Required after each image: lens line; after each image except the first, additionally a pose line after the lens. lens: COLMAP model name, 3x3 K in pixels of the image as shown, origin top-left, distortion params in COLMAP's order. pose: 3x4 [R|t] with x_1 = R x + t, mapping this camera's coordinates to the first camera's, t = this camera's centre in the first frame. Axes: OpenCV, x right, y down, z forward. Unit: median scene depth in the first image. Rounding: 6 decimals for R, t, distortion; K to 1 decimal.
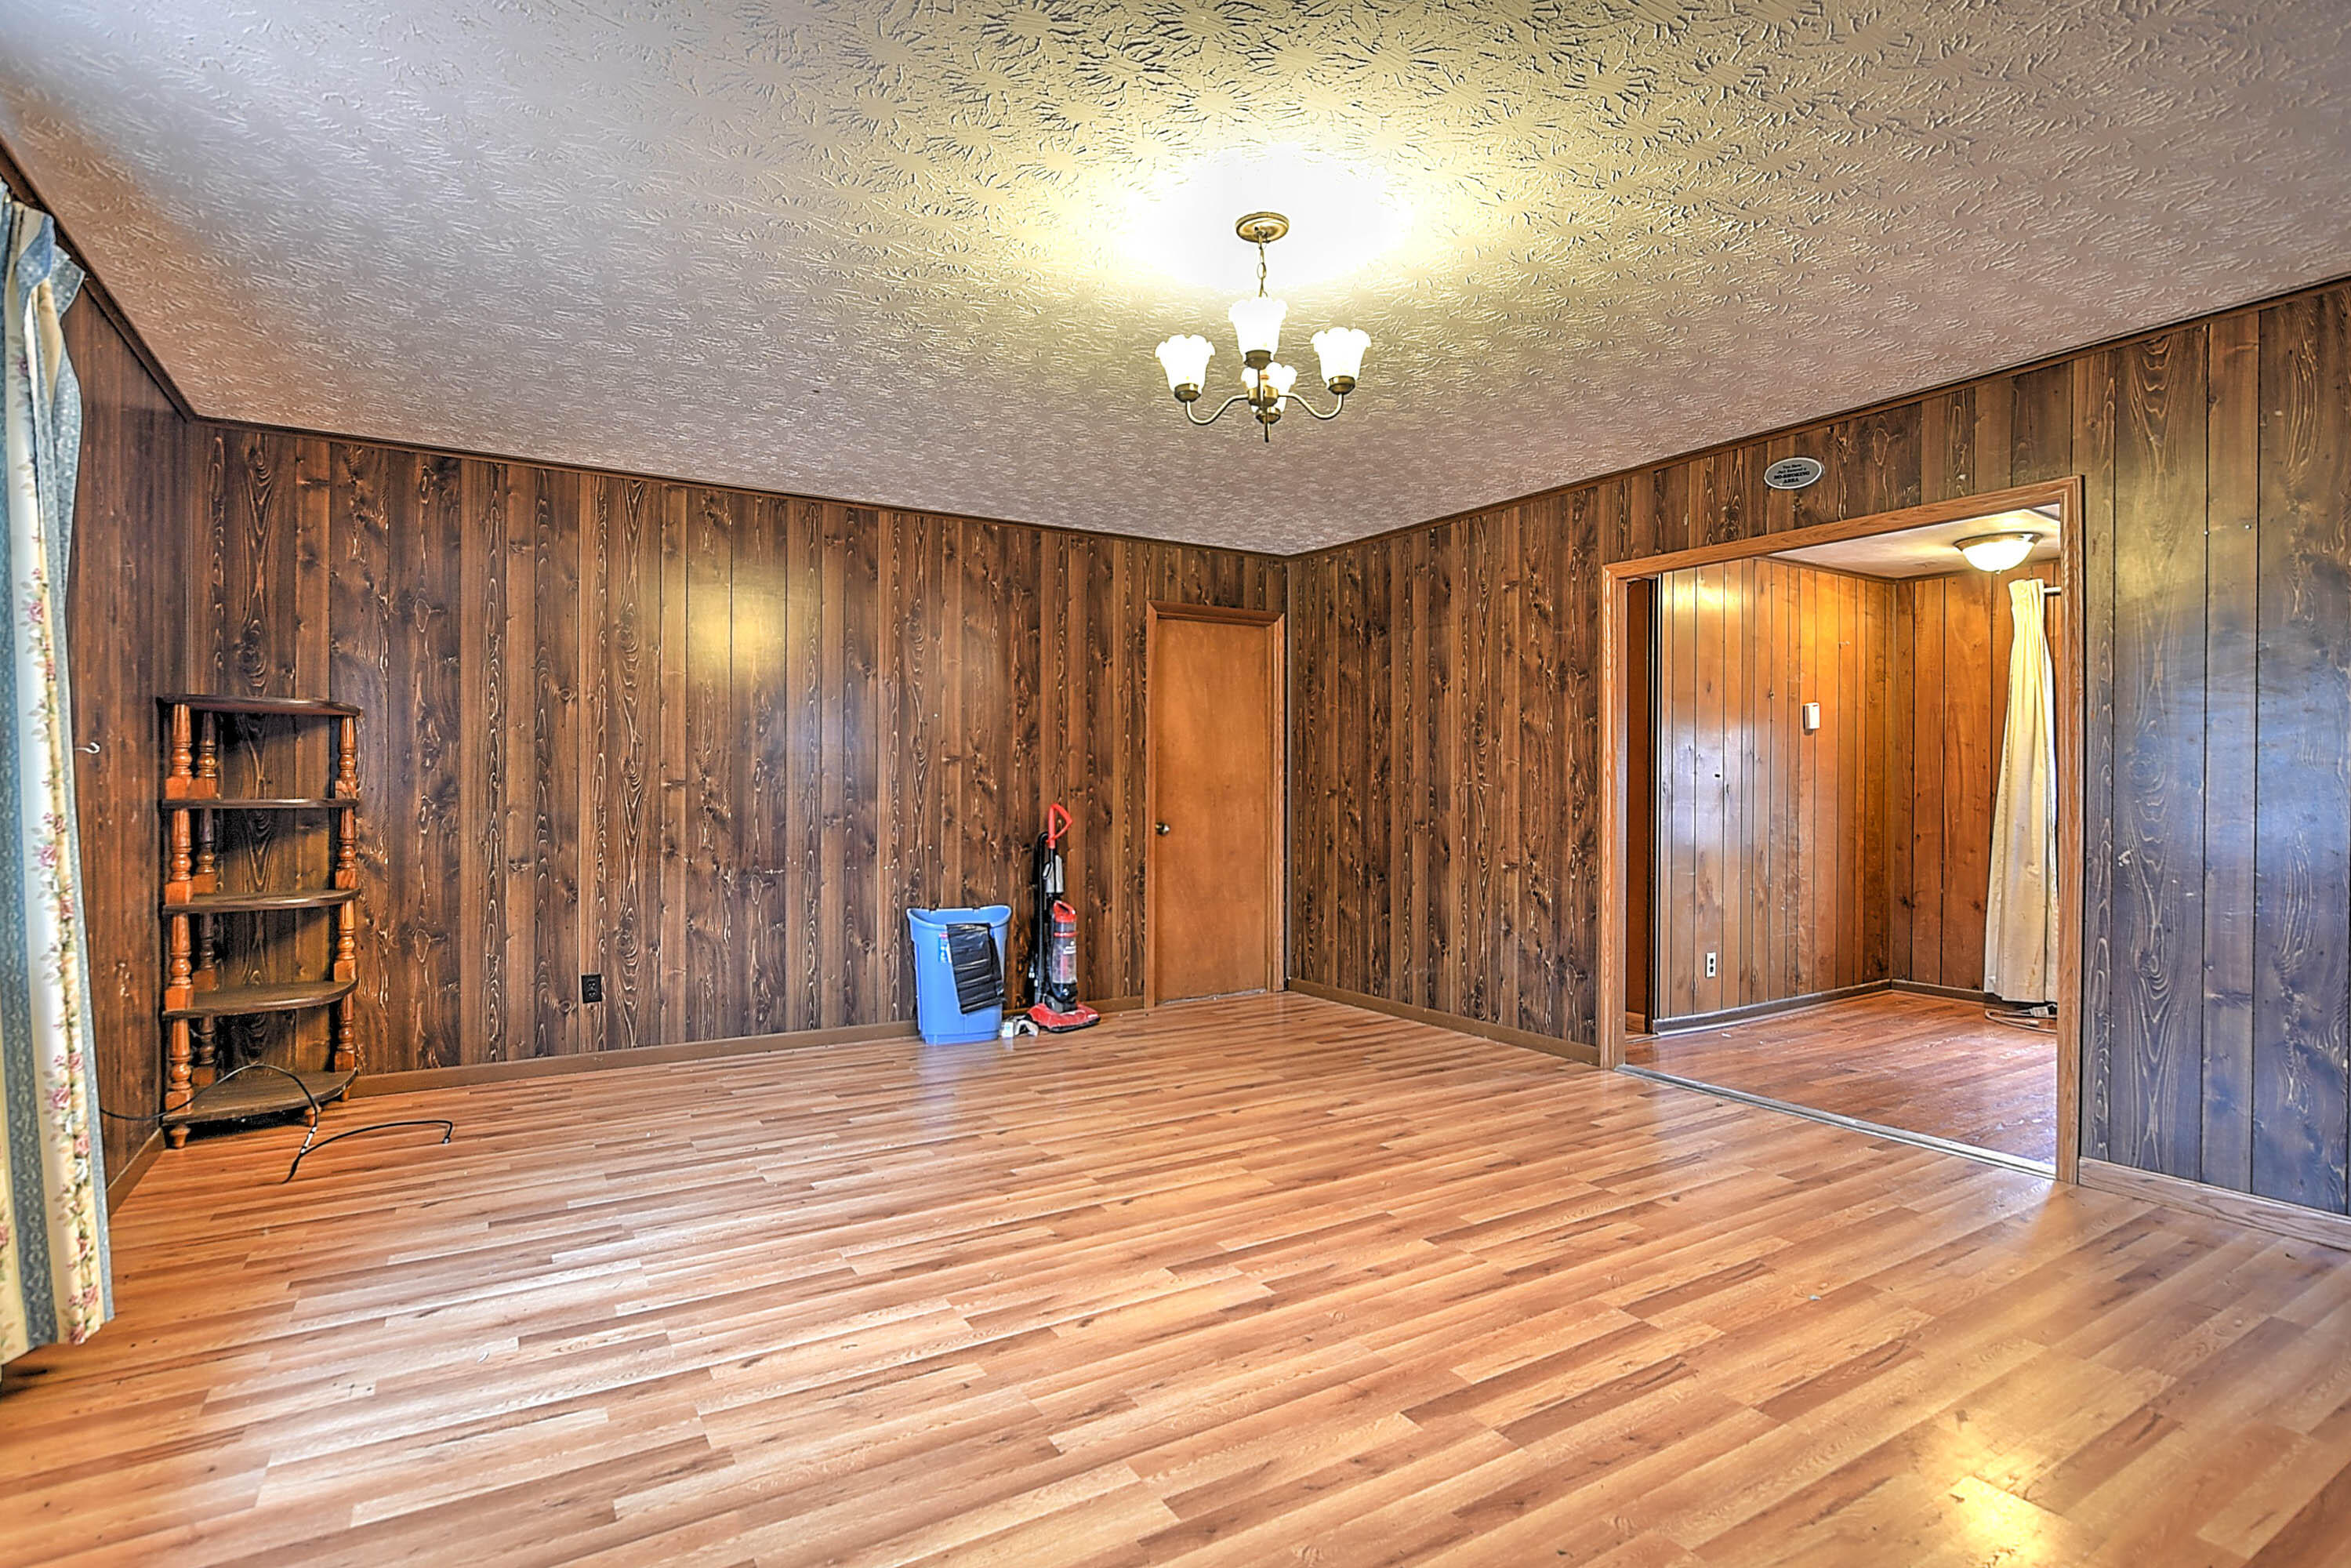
lens RADIAL K [[1148.6, 0, 1159.9], [0, 1148.6, 791.7], [0, 0, 1]] dist [-0.025320, 0.009425]
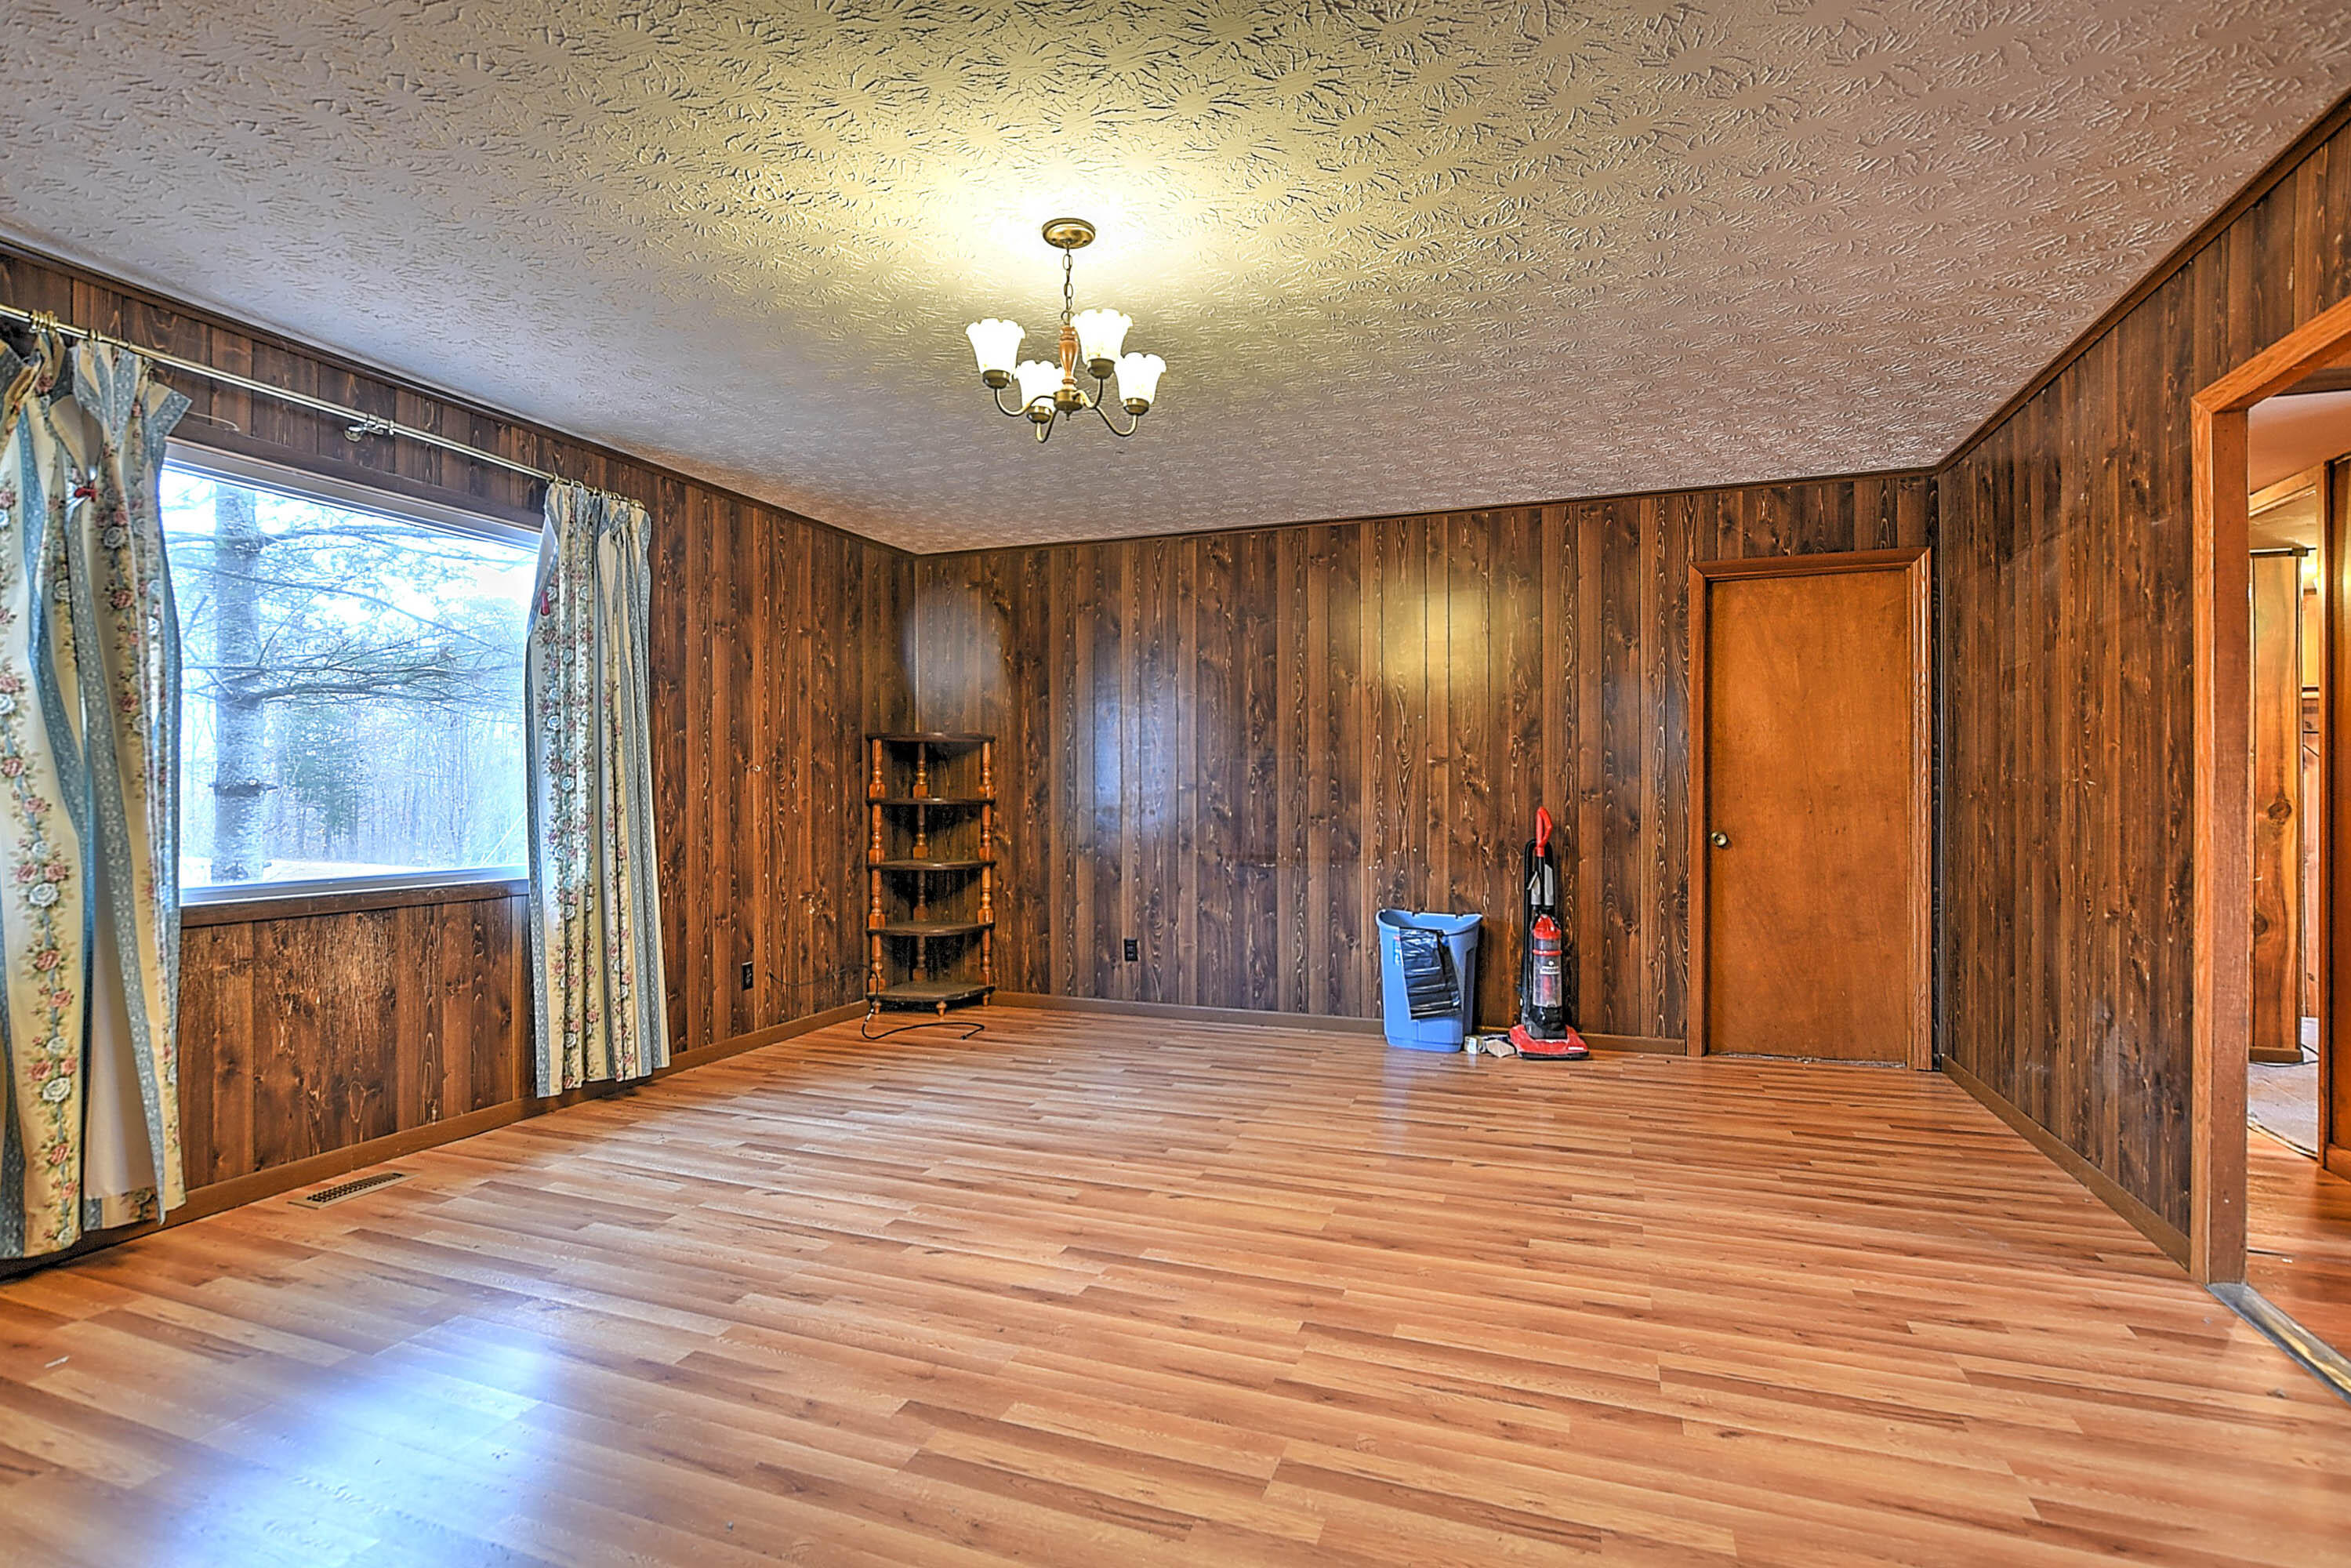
lens RADIAL K [[1148.6, 0, 1159.9], [0, 1148.6, 791.7], [0, 0, 1]] dist [-0.025320, 0.009425]
pose [[0.612583, -0.001197, -0.790405, 0.619708], [-0.001544, 0.999995, -0.002712, 0.001518], [0.790405, 0.002882, 0.612578, 0.295845]]
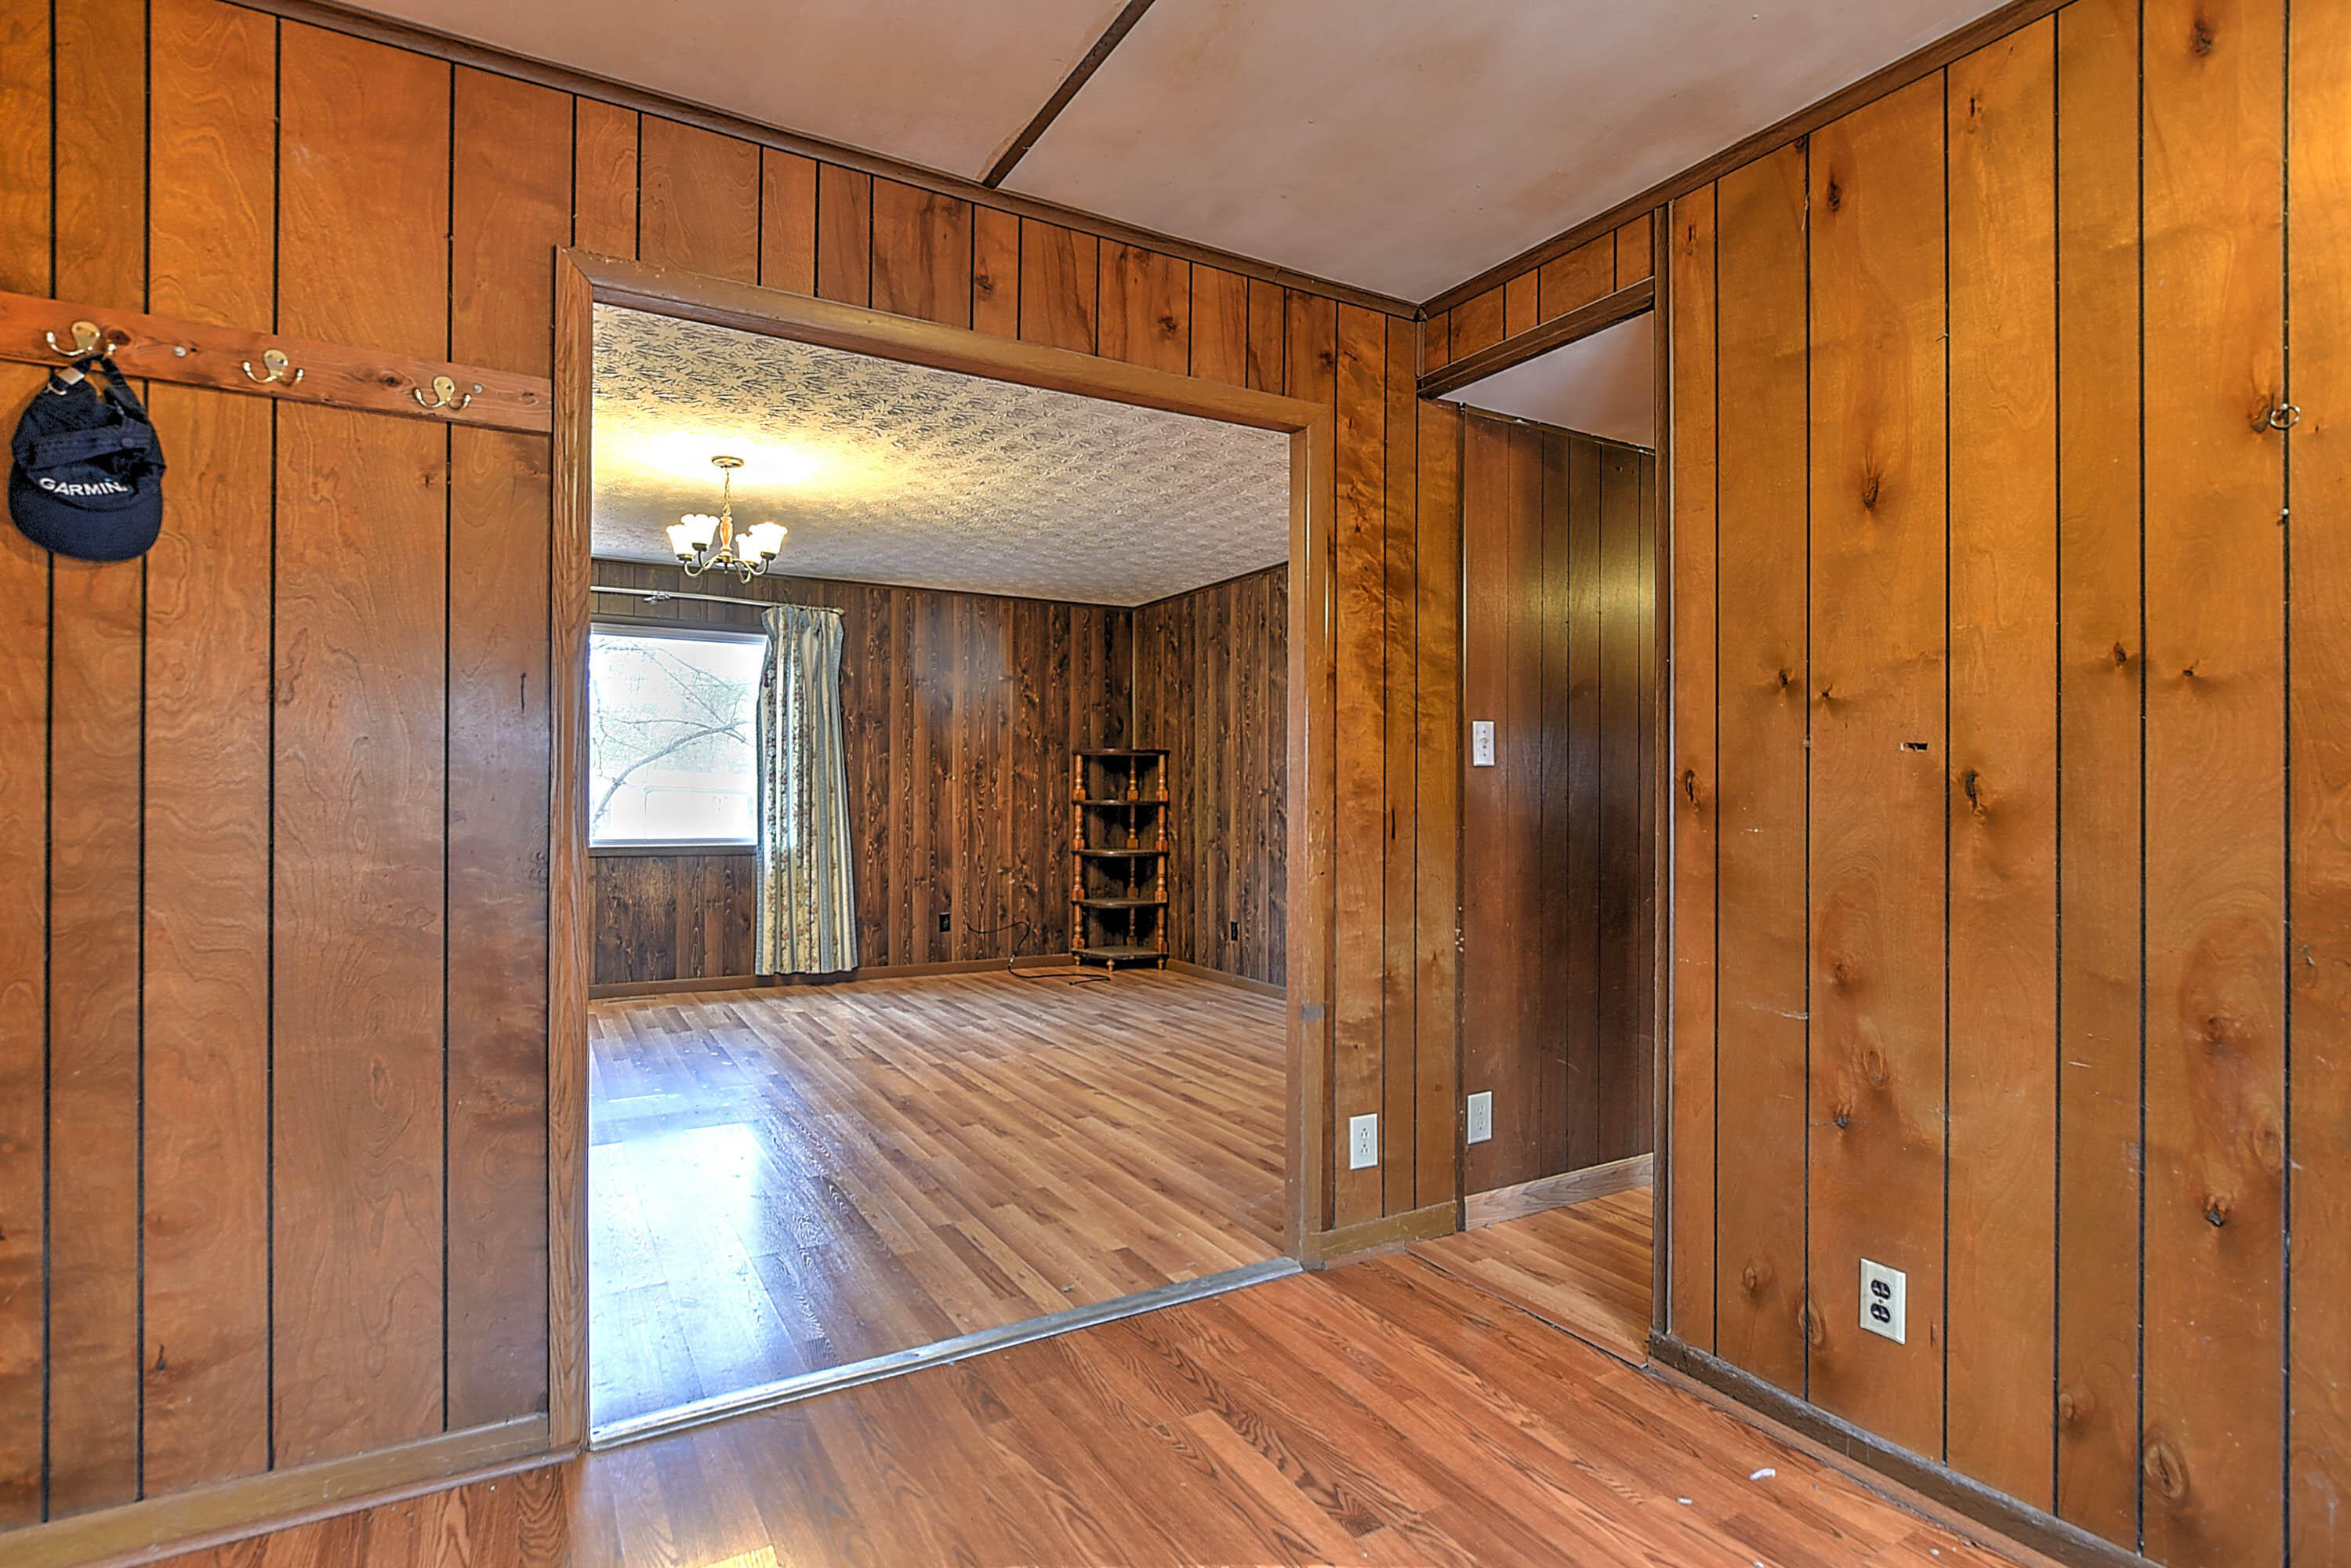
lens RADIAL K [[1170.6, 0, 1174.7], [0, 1170.6, 794.1], [0, 0, 1]] dist [-0.039188, 0.009725]
pose [[-0.024967, -0.003556, -0.999682, 1.201836], [-0.008636, 0.999957, -0.003342, 0.001607], [0.999651, 0.008550, -0.024996, 1.137537]]
